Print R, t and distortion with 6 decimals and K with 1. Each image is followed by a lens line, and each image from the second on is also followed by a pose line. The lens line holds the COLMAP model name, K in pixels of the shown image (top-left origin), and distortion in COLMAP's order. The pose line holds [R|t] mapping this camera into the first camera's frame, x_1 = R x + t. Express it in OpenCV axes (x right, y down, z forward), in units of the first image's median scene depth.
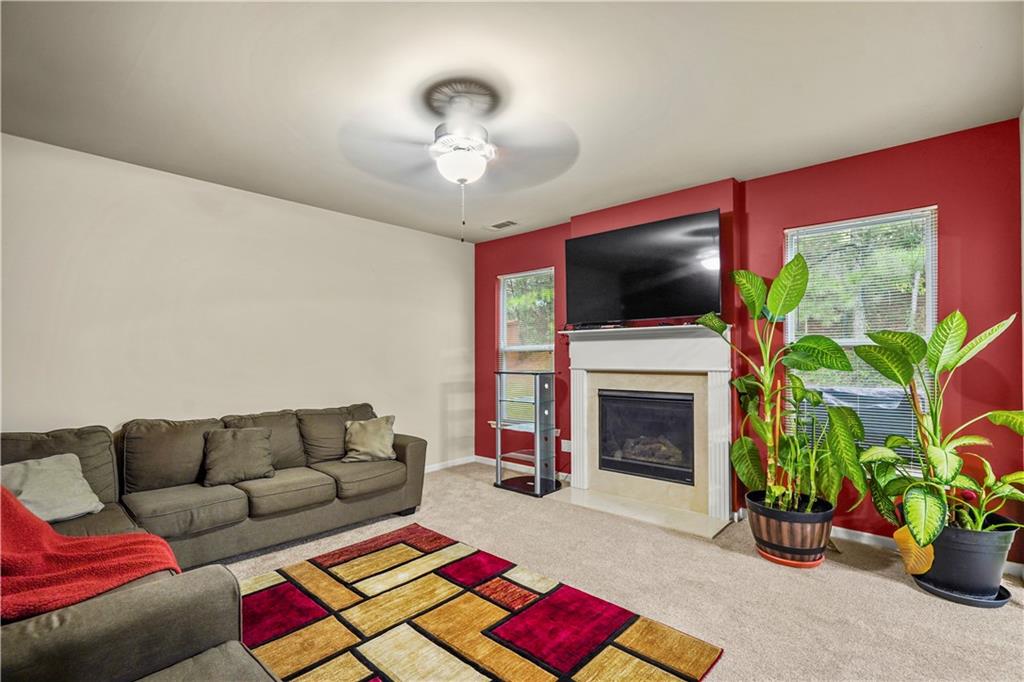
lens RADIAL K [[476.8, 0, 496.9], [0, 476.8, 346.1], [0, 0, 1]] dist [-0.005266, 0.003567]
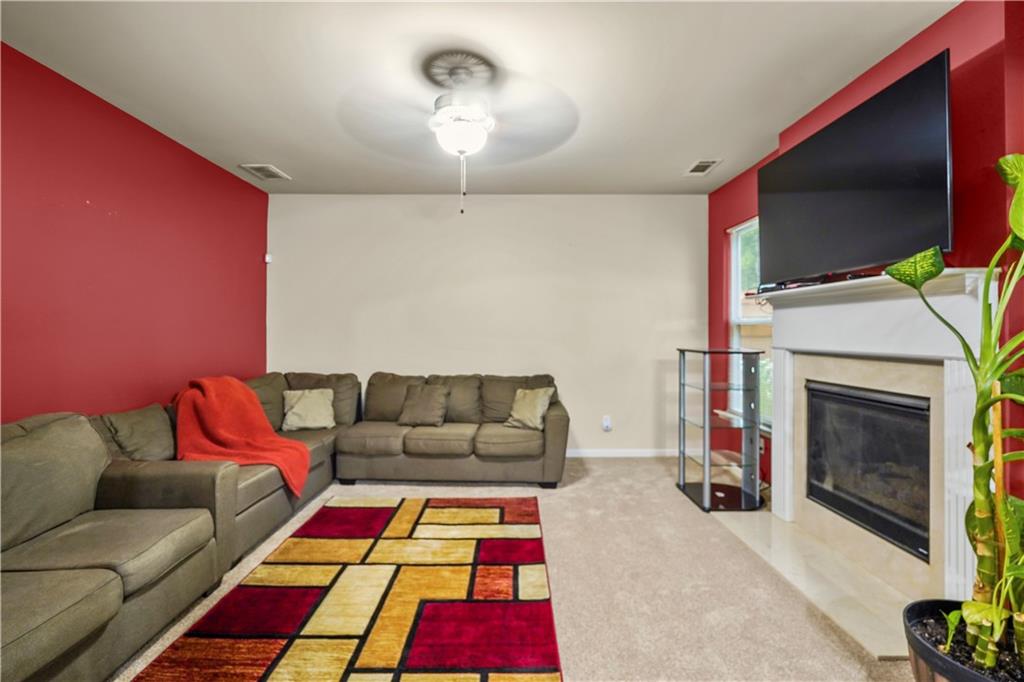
lens RADIAL K [[476.8, 0, 505.5], [0, 476.8, 323.6], [0, 0, 1]] dist [-0.005266, 0.003567]
pose [[0.676308, -0.005908, -0.736595, 0.544277], [0.007978, 0.999968, -0.000696, 0.011349], [0.736575, -0.005406, 0.676334, 0.294181]]
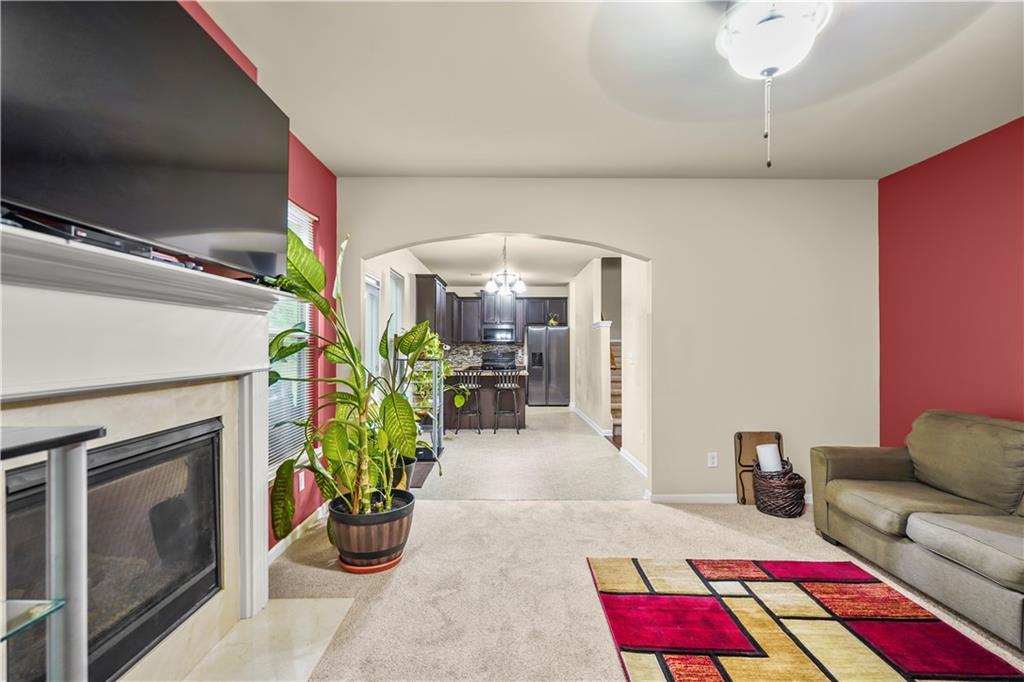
lens RADIAL K [[476.8, 0, 511.6], [0, 476.8, 348.4], [0, 0, 1]] dist [-0.005266, 0.003567]
pose [[-0.688189, 0.005317, 0.725512, -0.216669], [-0.005271, 0.999910, -0.012327, 0.031127], [-0.725512, -0.012307, -0.688099, 1.259925]]
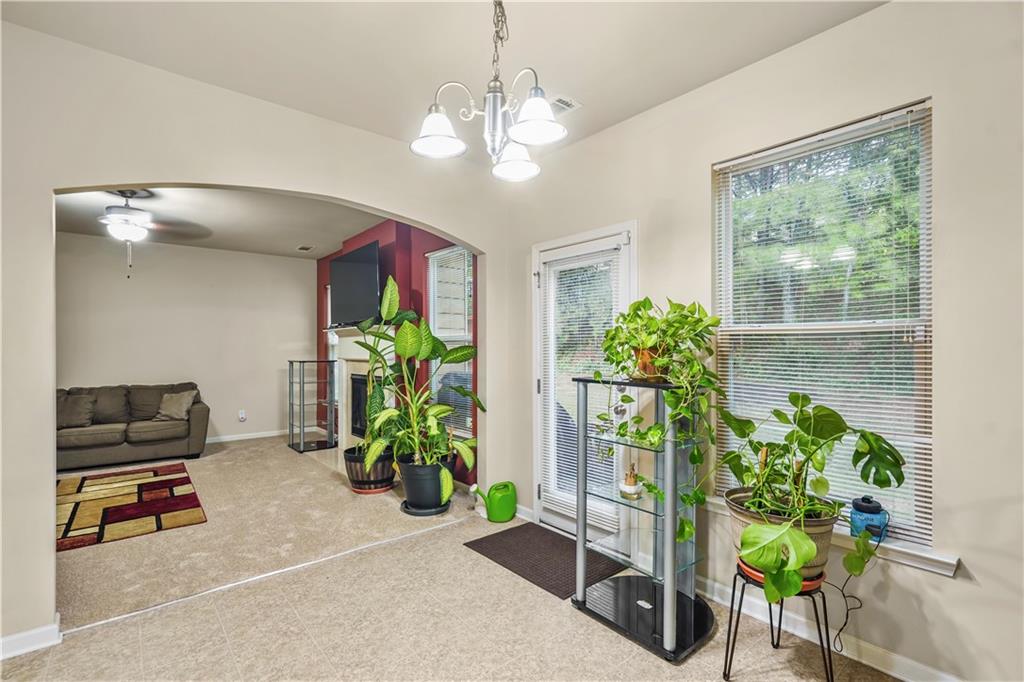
lens RADIAL K [[476.8, 0, 510.2], [0, 476.8, 349.8], [0, 0, 1]] dist [-0.005266, 0.003567]
pose [[0.989420, 0.001950, -0.145066, 1.081746], [0.000931, 0.999804, 0.019788, -0.001940], [0.145076, -0.019714, 0.989224, -0.306907]]
